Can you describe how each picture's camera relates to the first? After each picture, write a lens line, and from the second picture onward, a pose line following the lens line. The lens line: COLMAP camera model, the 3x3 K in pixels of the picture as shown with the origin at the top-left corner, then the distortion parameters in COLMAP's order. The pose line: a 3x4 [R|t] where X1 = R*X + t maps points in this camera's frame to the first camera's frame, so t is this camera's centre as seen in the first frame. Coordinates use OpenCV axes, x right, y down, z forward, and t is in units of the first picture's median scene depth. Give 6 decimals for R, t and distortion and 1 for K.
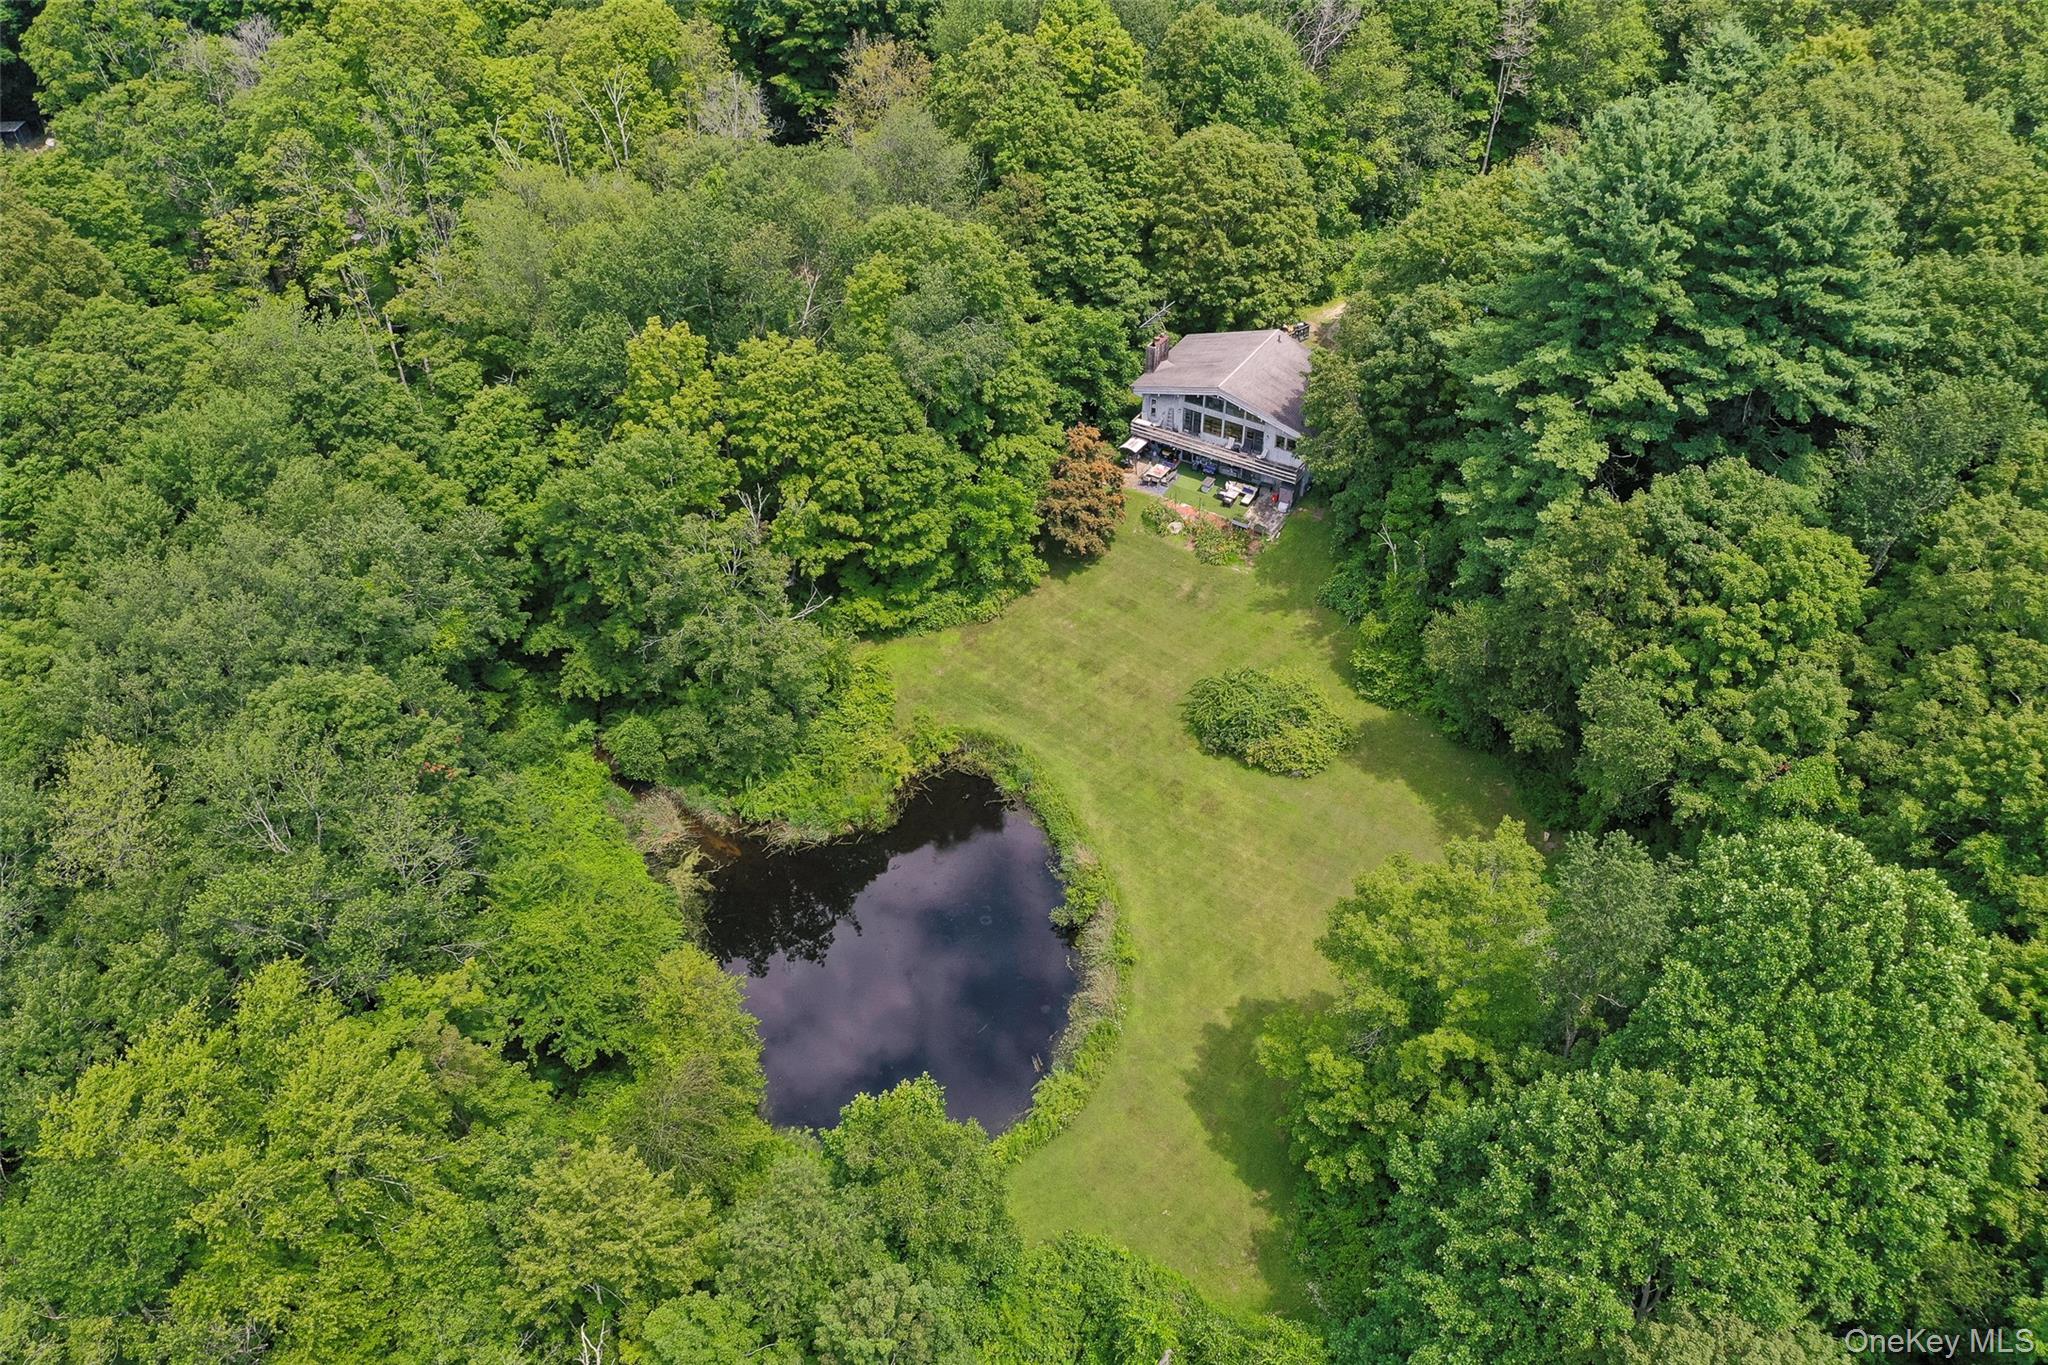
lens RADIAL K [[1562.1, 0, 1024.0], [0, 1562.1, 682.5], [0, 0, 1]] dist [-0.010884, 0.004344]
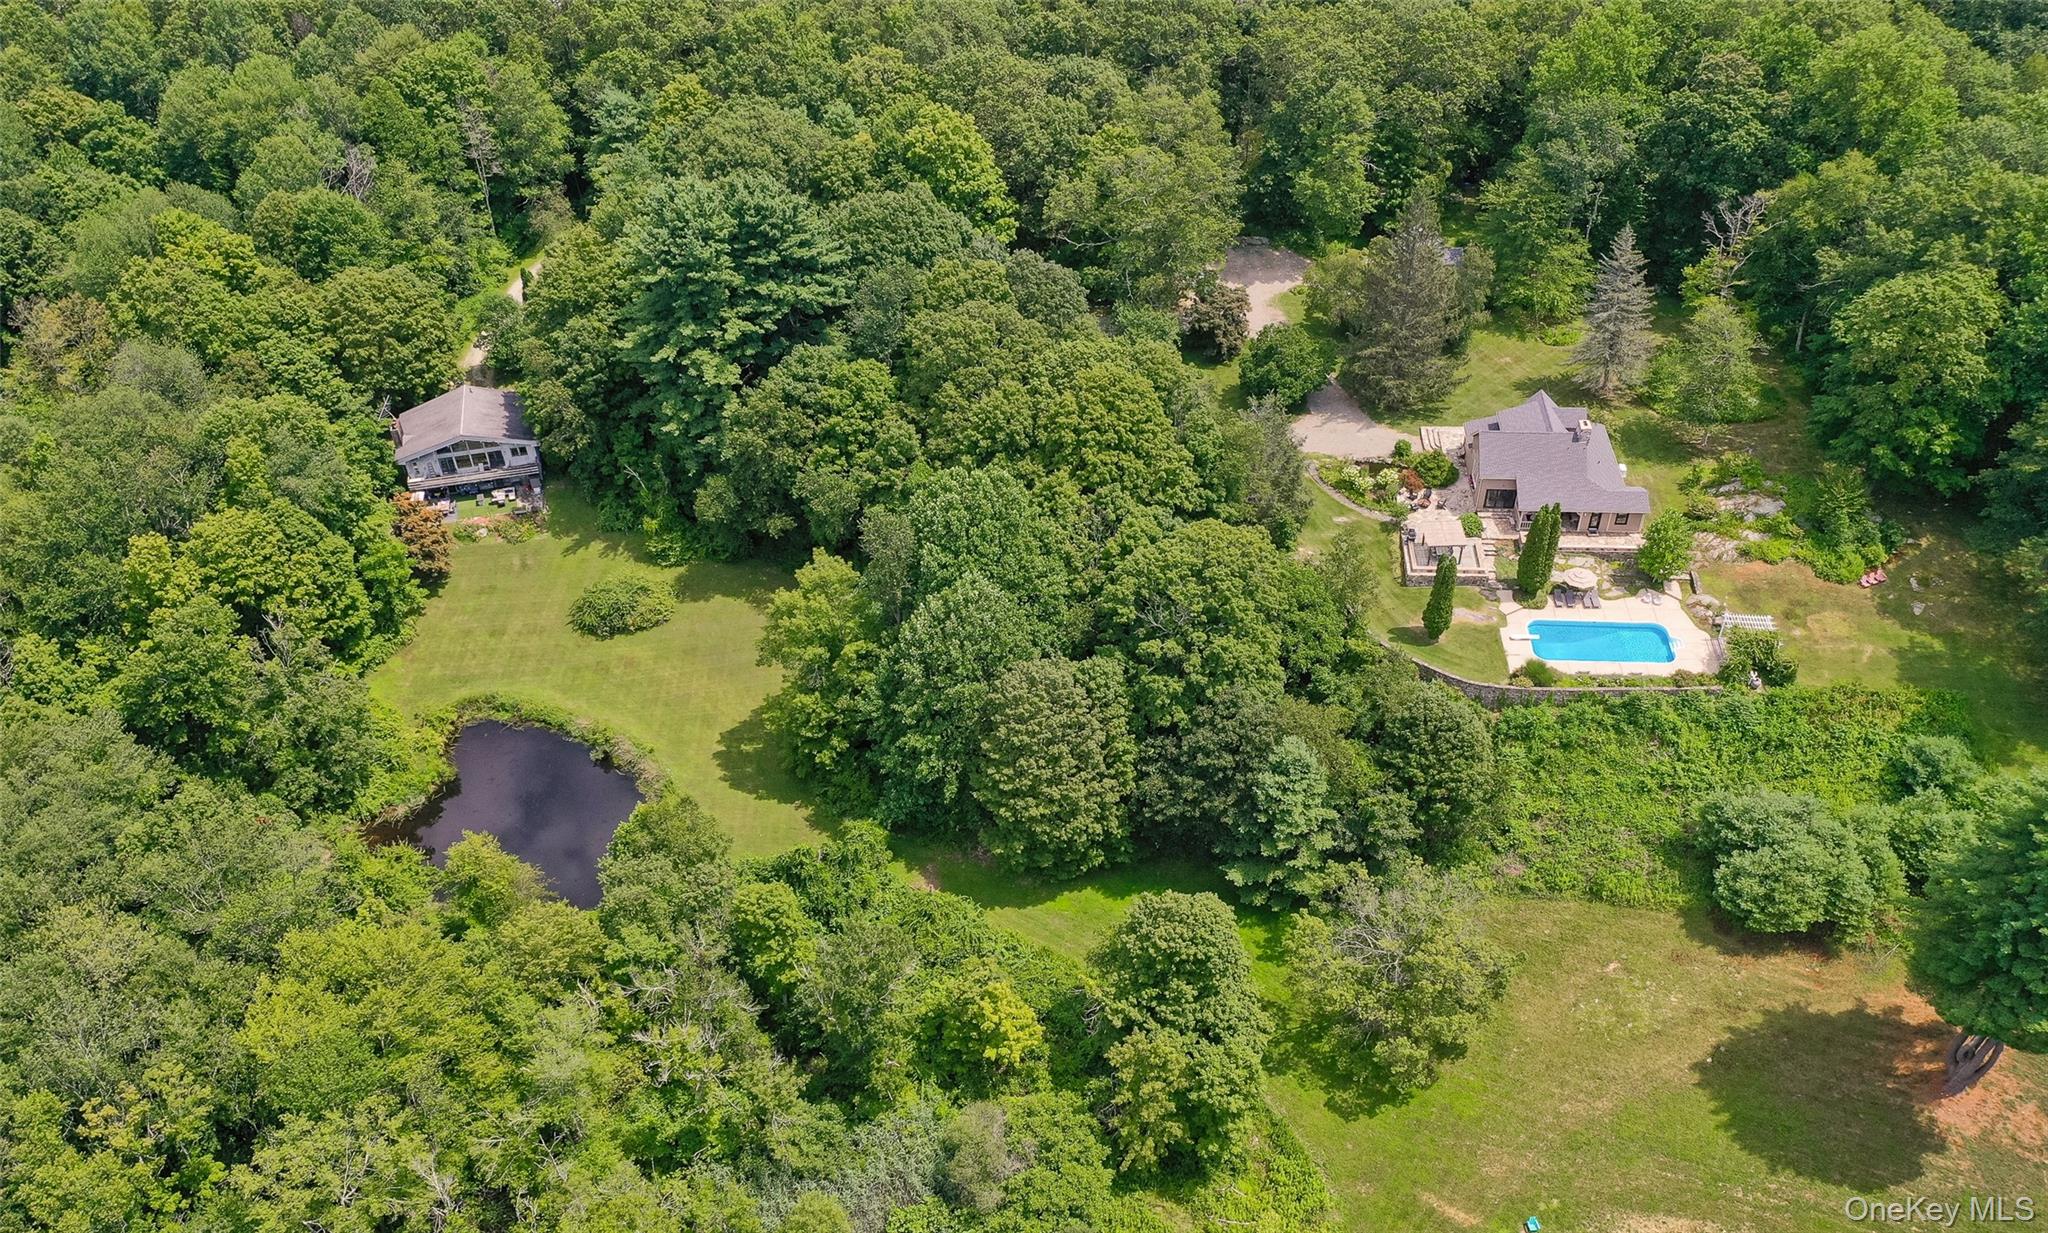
lens RADIAL K [[1540.7, 0, 1024.0], [0, 1540.7, 616.5], [0, 0, 1]] dist [-0.028047, 0.001400]
pose [[0.713672, -0.456369, 0.531412, -0.460842], [0.467002, 0.875429, 0.124635, 0.035199], [-0.522093, 0.159223, 0.837894, -0.604542]]
